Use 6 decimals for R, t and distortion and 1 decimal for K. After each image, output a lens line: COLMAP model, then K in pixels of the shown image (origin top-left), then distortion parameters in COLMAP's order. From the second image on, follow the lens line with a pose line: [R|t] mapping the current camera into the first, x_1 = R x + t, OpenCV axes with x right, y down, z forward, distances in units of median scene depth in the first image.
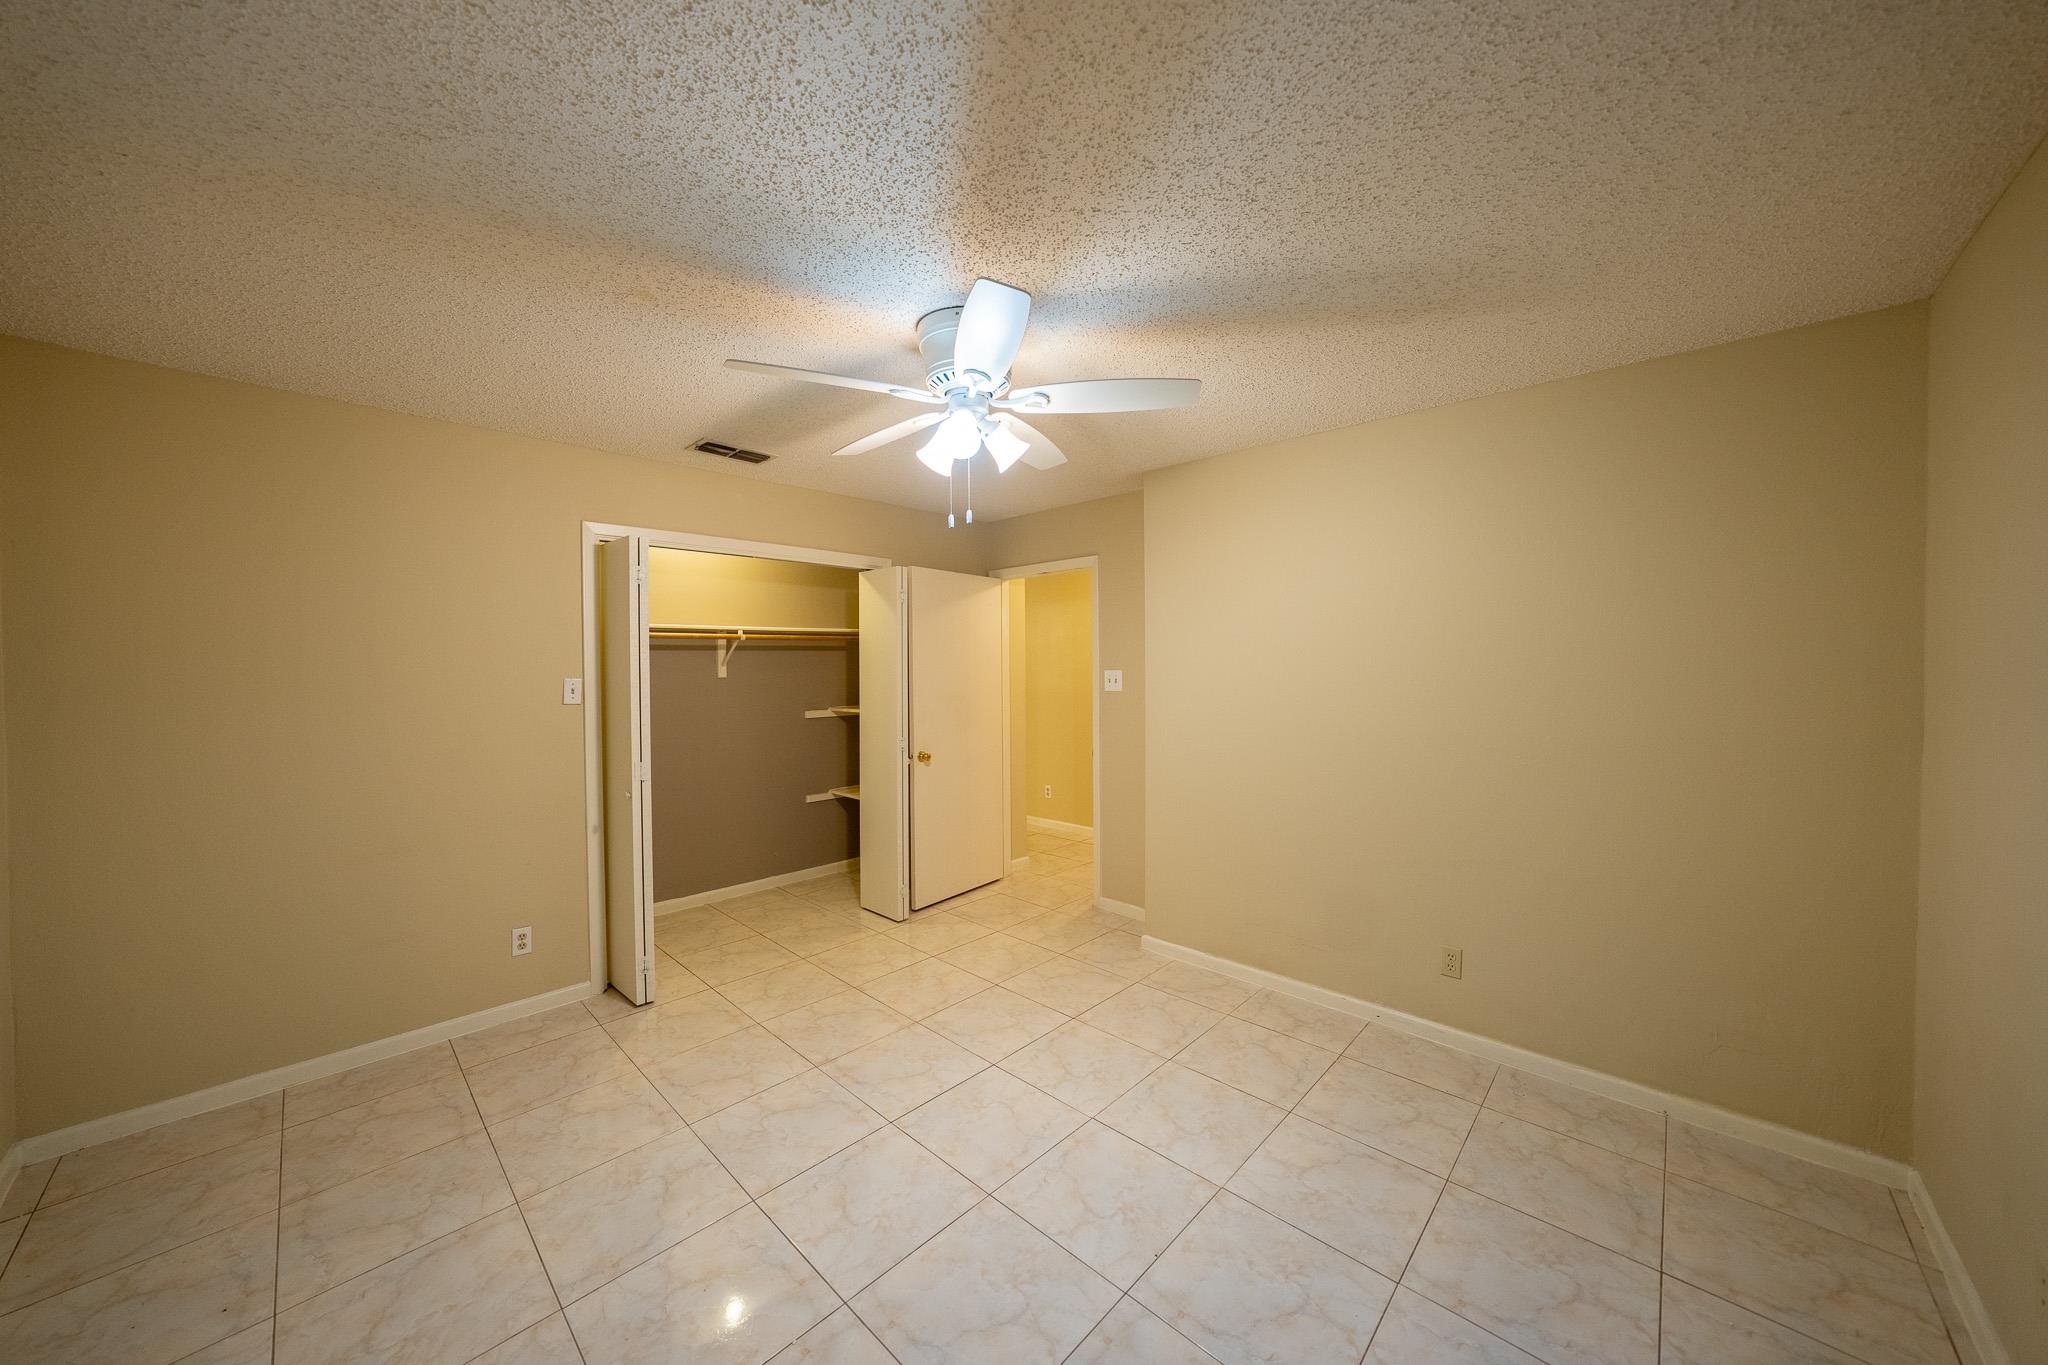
lens RADIAL K [[705.3, 0, 1024.5], [0, 705.3, 677.4], [0, 0, 1]] dist [-0.022174, 0.004276]
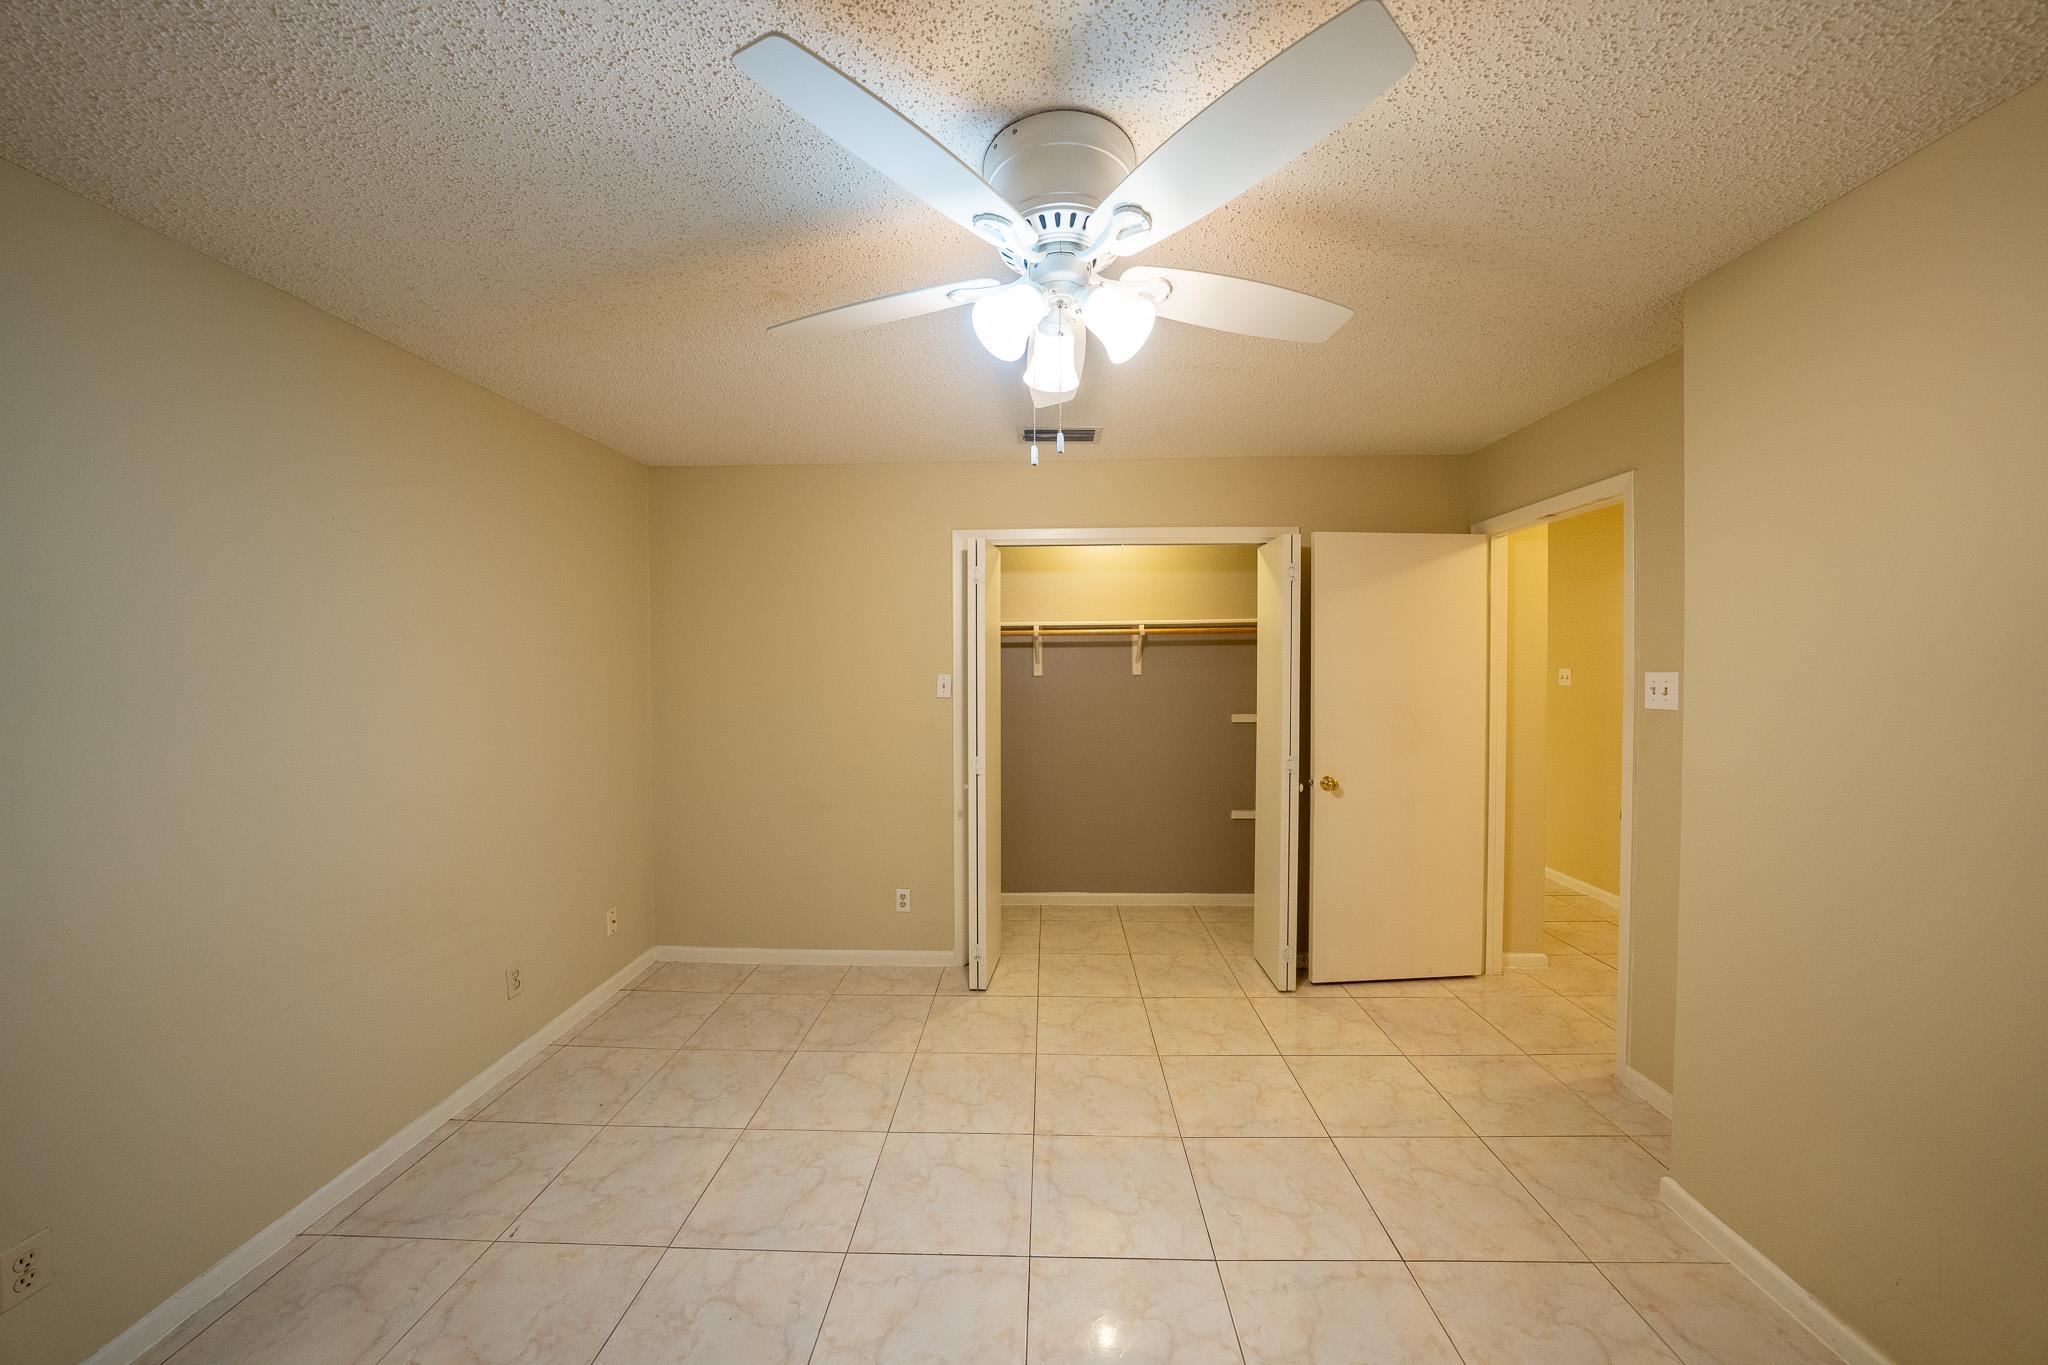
lens RADIAL K [[705.3, 0, 1030.5], [0, 705.3, 675.8], [0, 0, 1]] dist [-0.022174, 0.004276]
pose [[0.667977, 0.015406, -0.744023, 0.216913], [-0.012084, 0.999878, 0.009855, -0.006964], [0.744084, 0.002408, 0.668082, 0.283571]]
